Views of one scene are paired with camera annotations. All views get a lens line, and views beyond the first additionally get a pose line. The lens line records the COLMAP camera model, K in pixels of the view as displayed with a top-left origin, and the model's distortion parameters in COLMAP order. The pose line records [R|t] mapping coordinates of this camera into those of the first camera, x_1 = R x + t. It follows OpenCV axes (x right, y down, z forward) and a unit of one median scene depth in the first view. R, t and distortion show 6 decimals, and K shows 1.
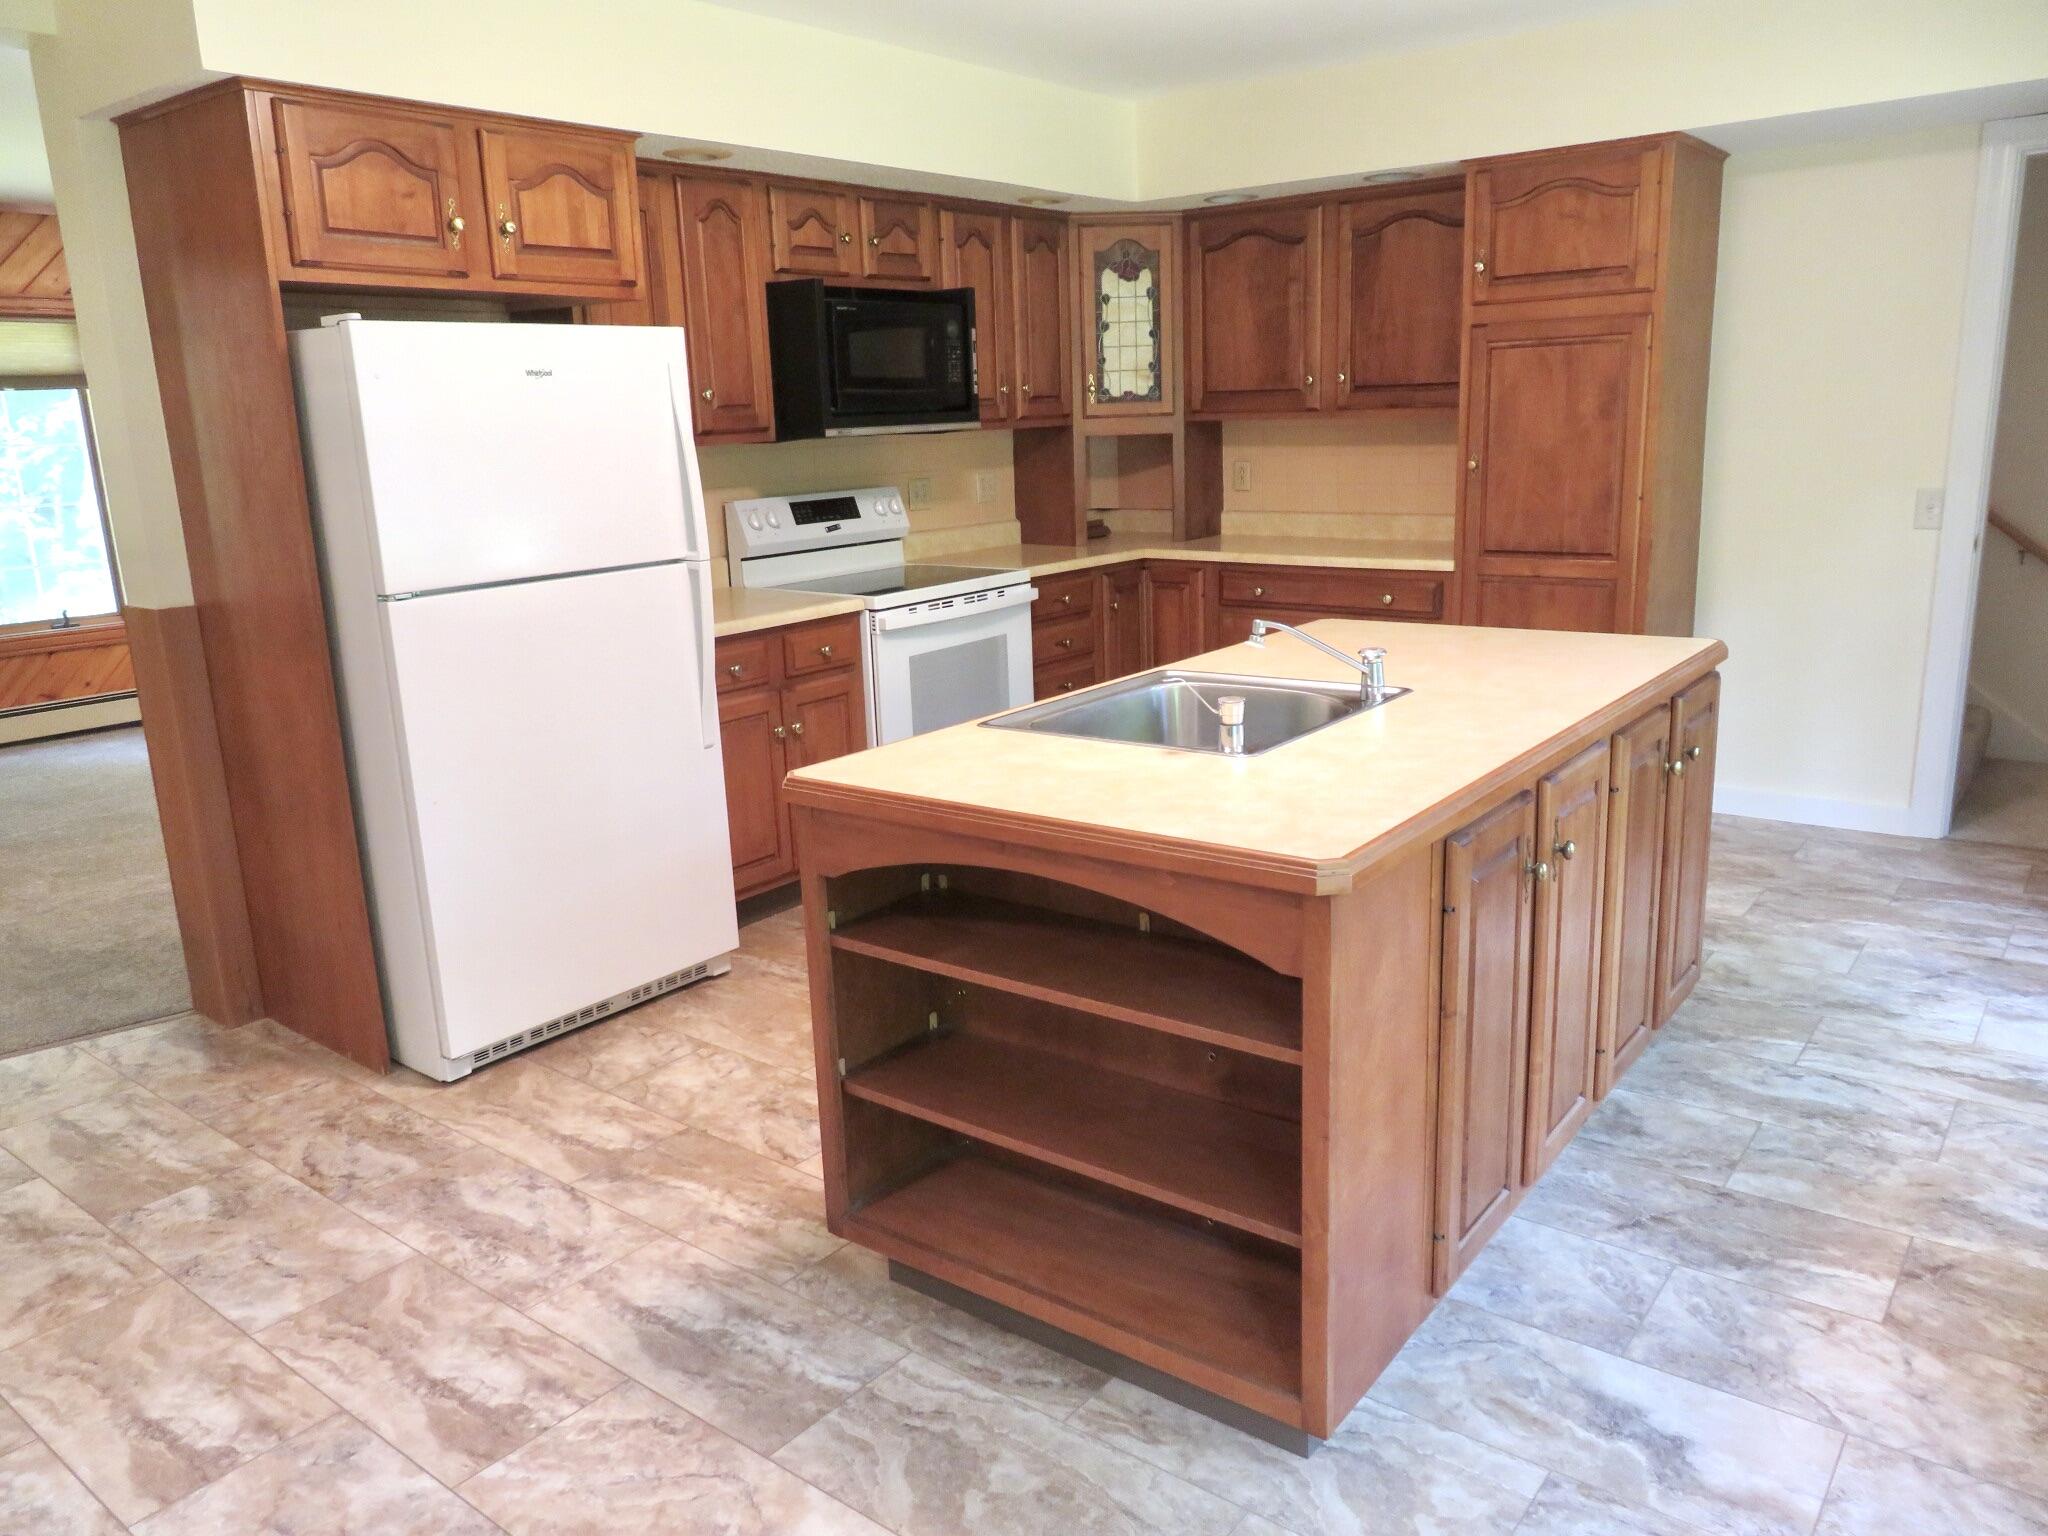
lens RADIAL K [[1461.8, 0, 1012.6], [0, 1461.8, 772.4], [0, 0, 1]] dist [-0.018256, 0.016288]
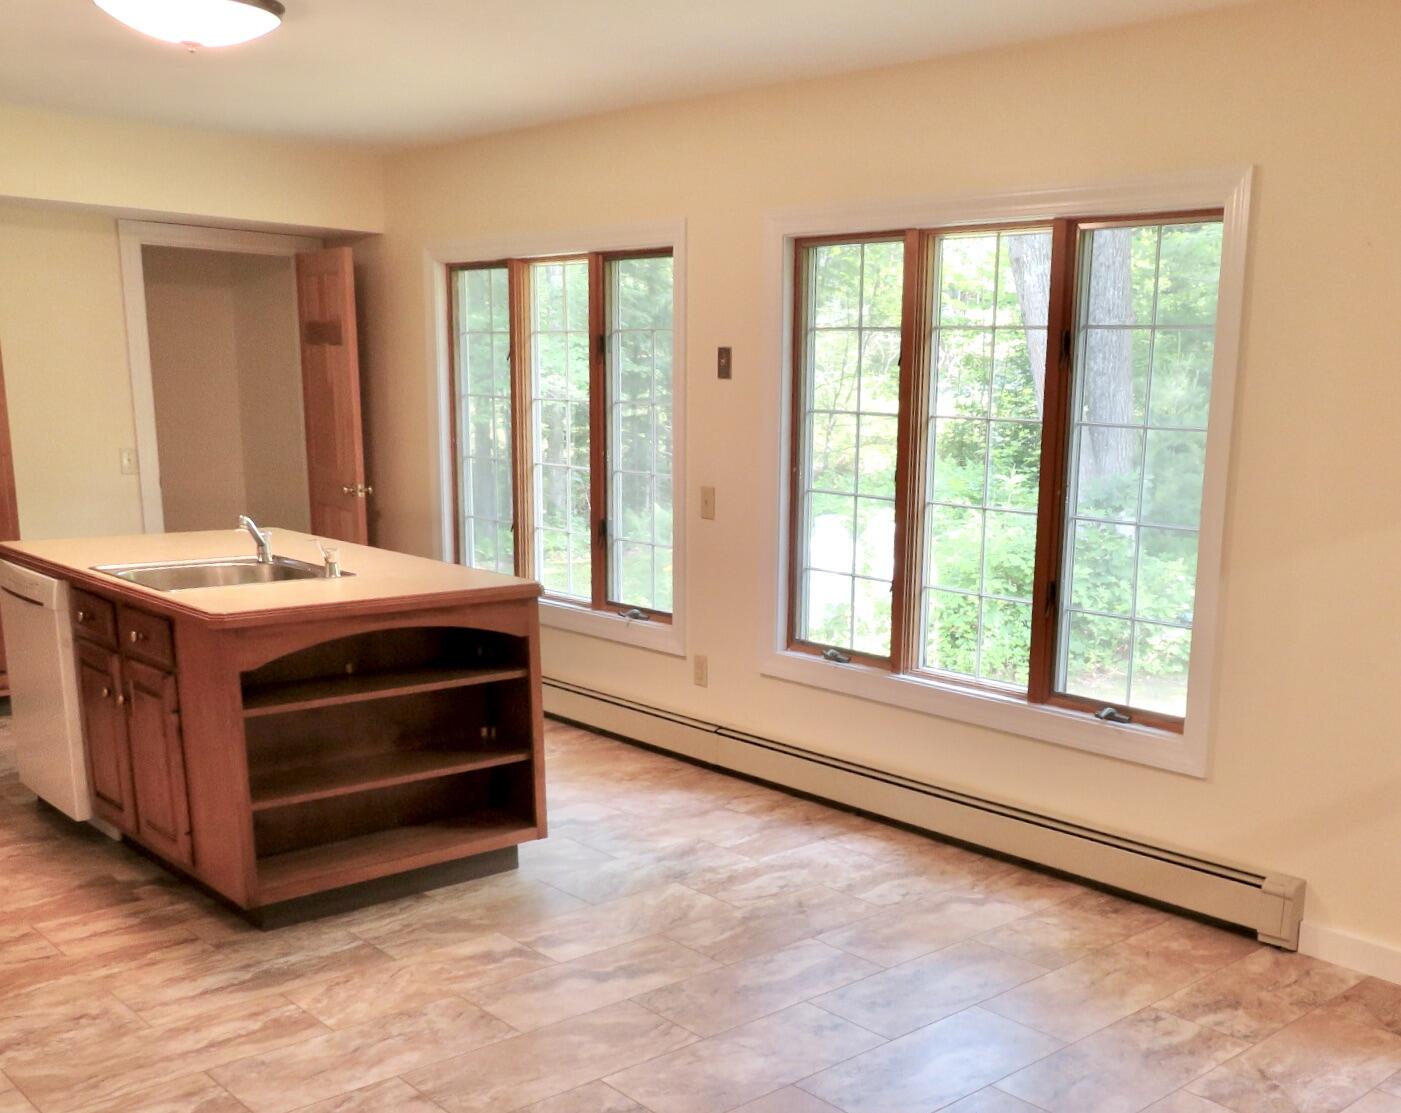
lens RADIAL K [[1443.6, 0, 955.4], [0, 1443.6, 719.8], [0, 0, 1]] dist [-0.019235, 0.000000]
pose [[0.075491, -0.183173, 0.980178, -1.257094], [0.199128, 0.965953, 0.165178, 0.011413], [-0.977062, 0.182711, 0.109396, 0.037753]]
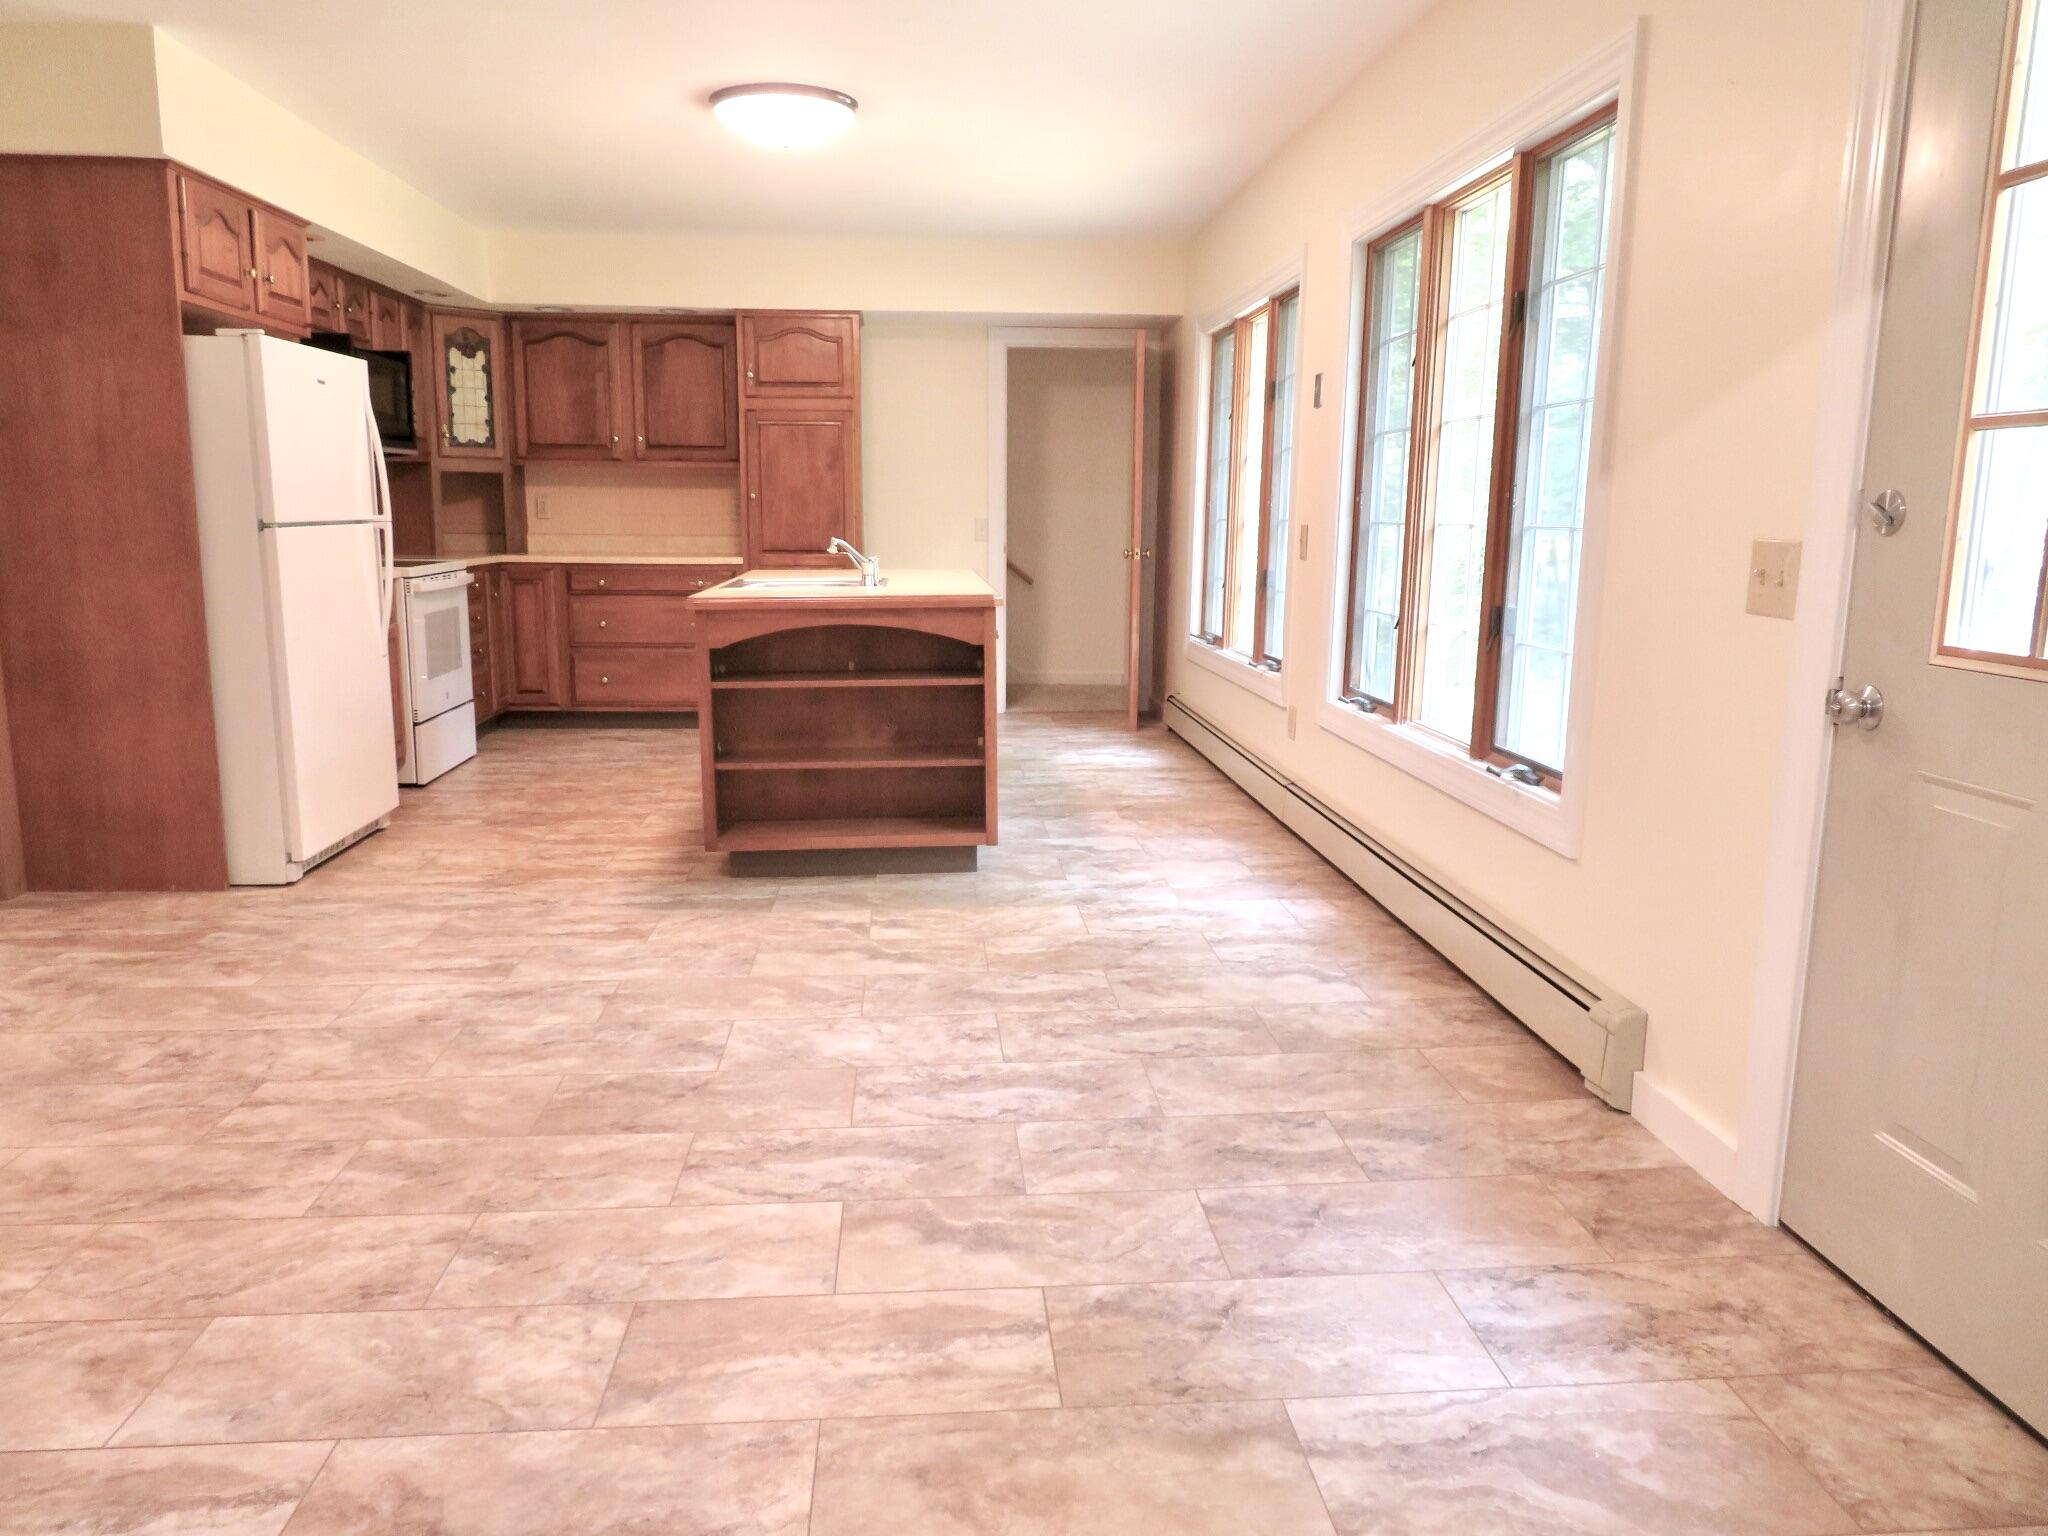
lens RADIAL K [[1461.8, 0, 1028.6], [0, 1461.8, 762.1], [0, 0, 1]] dist [-0.018256, 0.016288]
pose [[0.732625, -0.076503, 0.676319, -0.871371], [0.129893, 0.991116, -0.028595, 0.250060], [-0.668123, 0.108798, 0.736054, -0.531811]]
